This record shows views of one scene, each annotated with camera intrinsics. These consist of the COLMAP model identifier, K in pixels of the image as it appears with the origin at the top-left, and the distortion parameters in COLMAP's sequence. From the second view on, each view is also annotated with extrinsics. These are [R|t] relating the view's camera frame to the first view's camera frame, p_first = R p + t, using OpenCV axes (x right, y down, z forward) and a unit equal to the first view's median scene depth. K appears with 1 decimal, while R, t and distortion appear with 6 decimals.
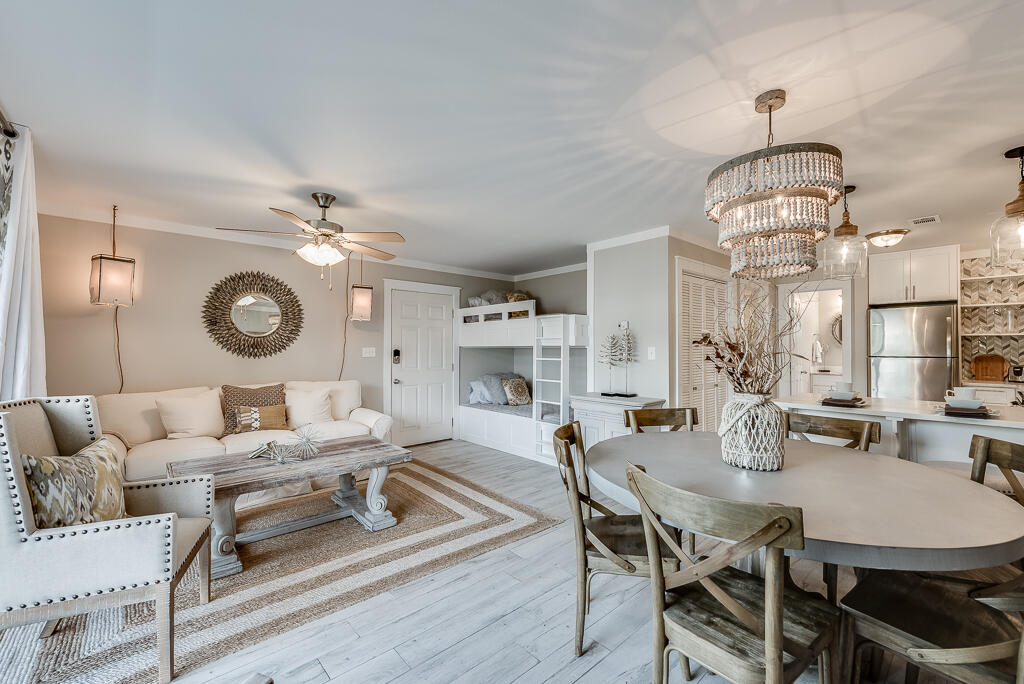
lens RADIAL K [[413.6, 0, 512.0], [0, 413.6, 342.0], [0, 0, 1]] dist [-0.002137, -0.000697]
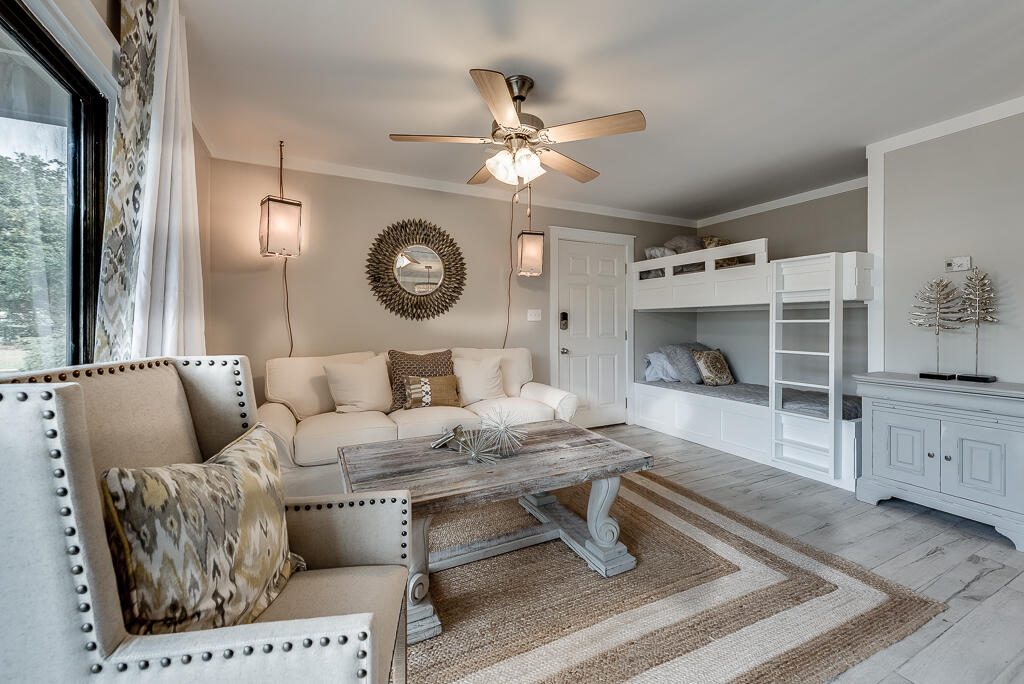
lens RADIAL K [[421.9, 0, 506.0], [0, 421.9, 320.2], [0, 0, 1]] dist [0.001066, -0.000358]
pose [[0.956552, -0.004256, -0.291529, -0.238765], [0.008065, 0.999897, 0.011864, 0.038024], [0.291449, -0.013700, 0.956488, 0.266662]]
